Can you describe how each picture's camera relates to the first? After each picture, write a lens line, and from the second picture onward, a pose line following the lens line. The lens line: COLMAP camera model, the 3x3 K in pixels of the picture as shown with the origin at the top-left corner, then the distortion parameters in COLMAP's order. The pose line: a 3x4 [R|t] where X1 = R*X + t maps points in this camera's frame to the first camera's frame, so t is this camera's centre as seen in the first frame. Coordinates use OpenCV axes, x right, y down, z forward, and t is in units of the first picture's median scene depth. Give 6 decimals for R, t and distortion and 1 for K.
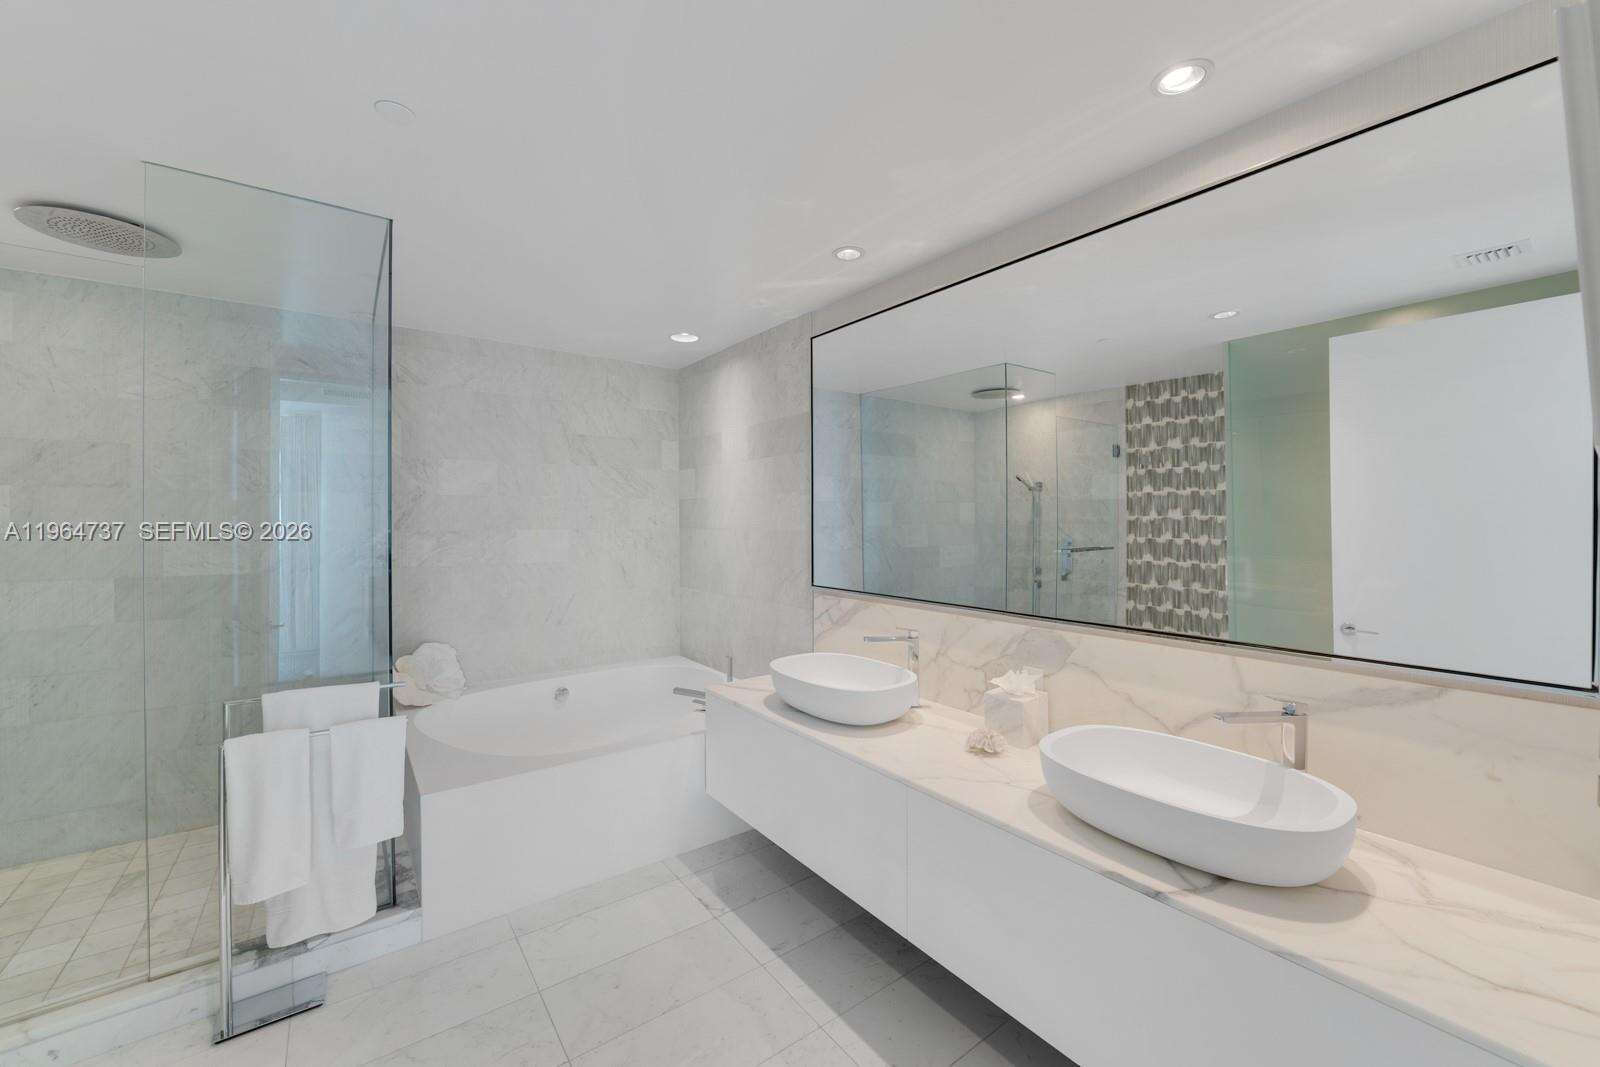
lens RADIAL K [[638.8, 0, 808.7], [0, 638.8, 516.3], [0, 0, 1]] dist [-0.018505, 0.003492]
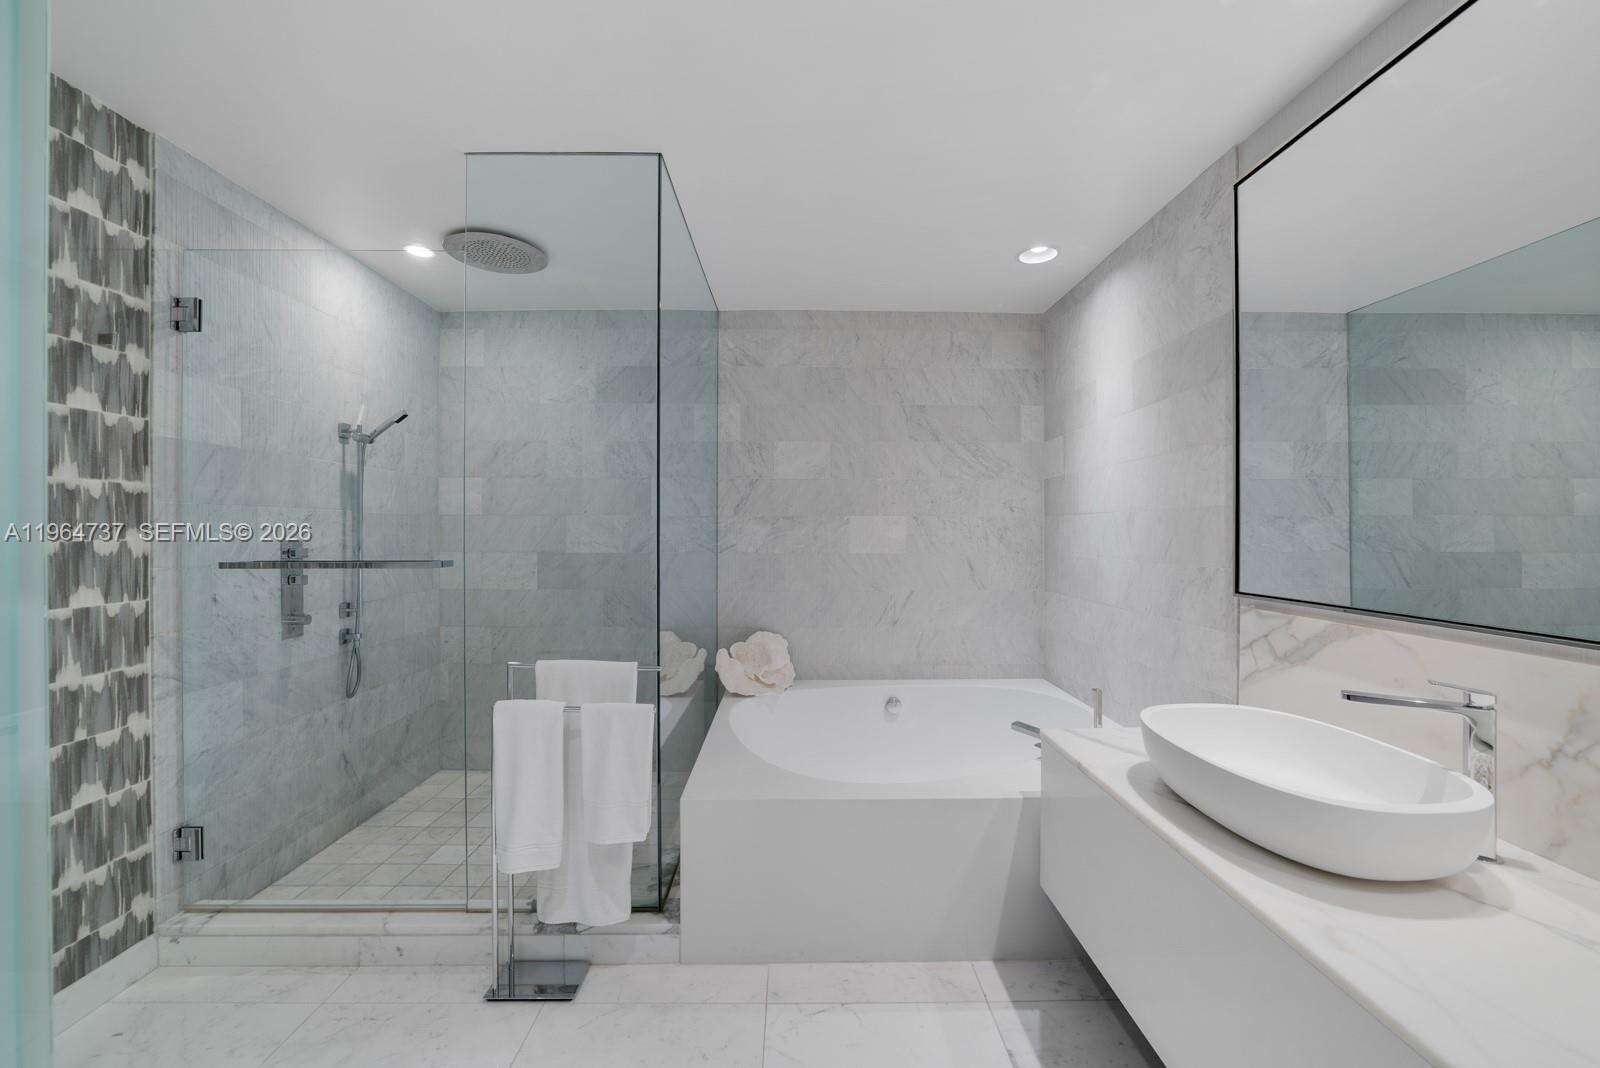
lens RADIAL K [[638.8, 0, 798.8], [0, 638.8, 535.4], [0, 0, 1]] dist [-0.018505, 0.003492]
pose [[0.802278, 0.004567, -0.596933, 0.030279], [0.001067, 0.999958, 0.009084, 0.047686], [0.596950, -0.007925, 0.802239, 0.267844]]
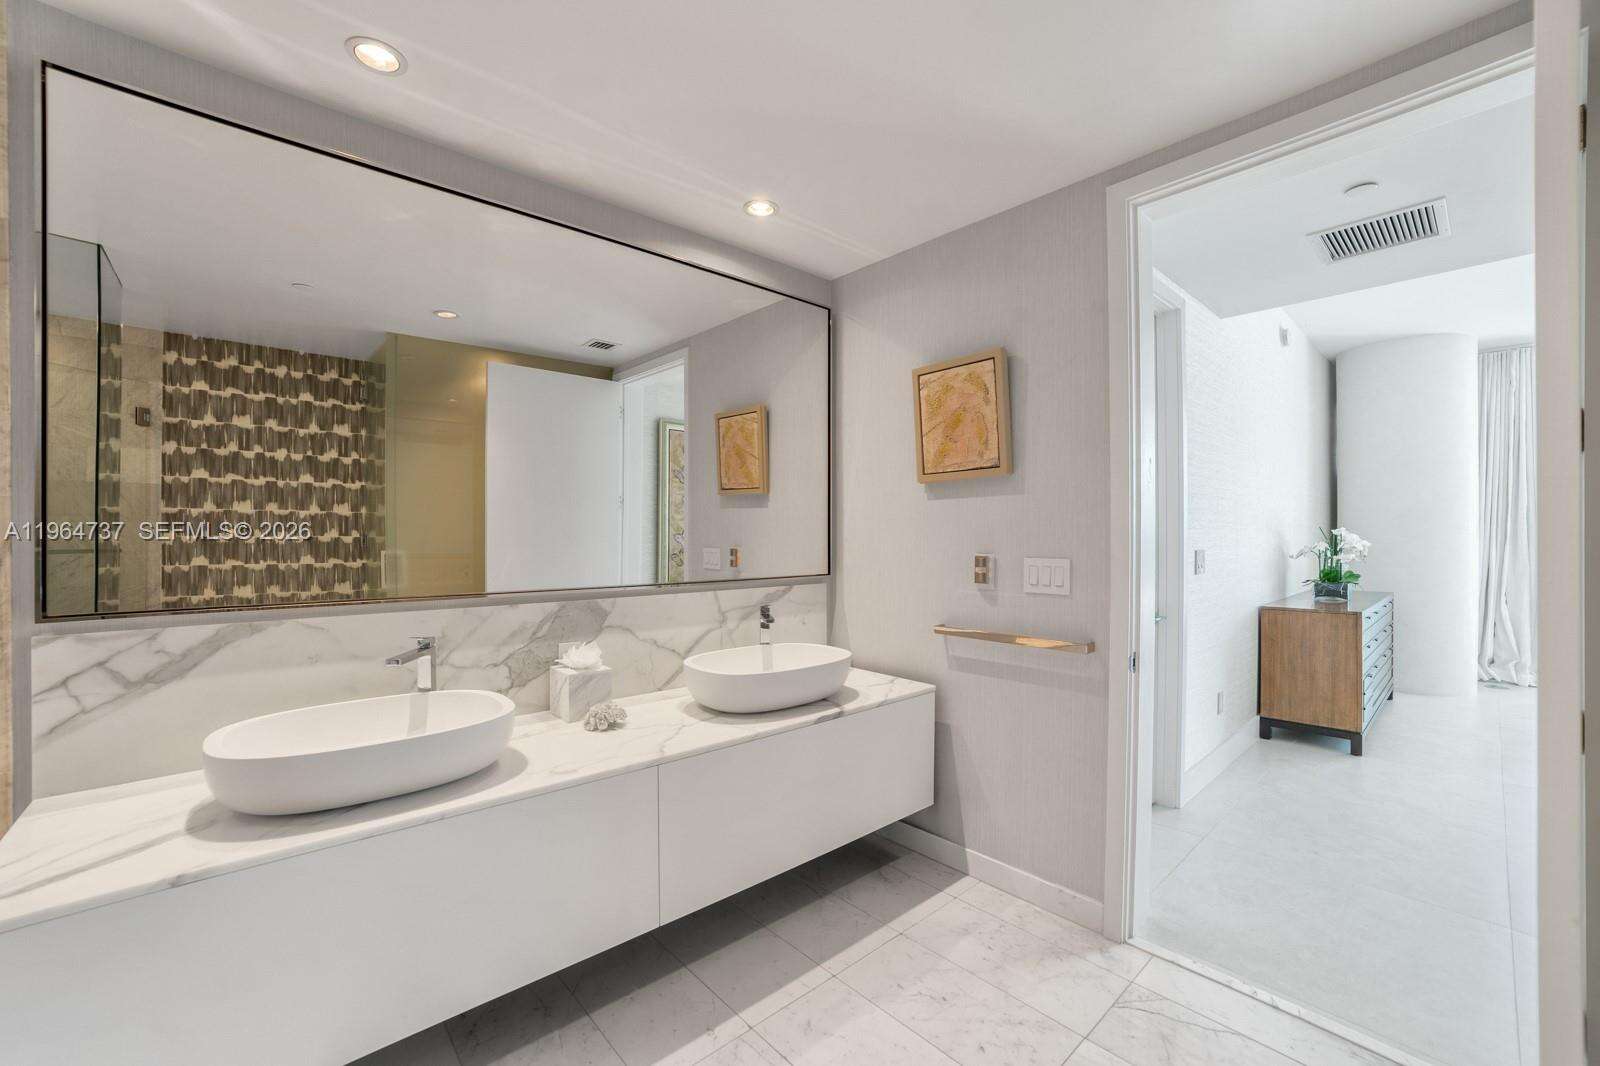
lens RADIAL K [[638.8, 0, 804.5], [0, 638.8, 542.8], [0, 0, 1]] dist [-0.018505, 0.003492]
pose [[-0.078092, -0.011611, 0.996879, -0.460450], [-0.001387, 0.999932, 0.011538, 0.050070], [-0.996945, -0.000482, -0.078103, 0.499596]]
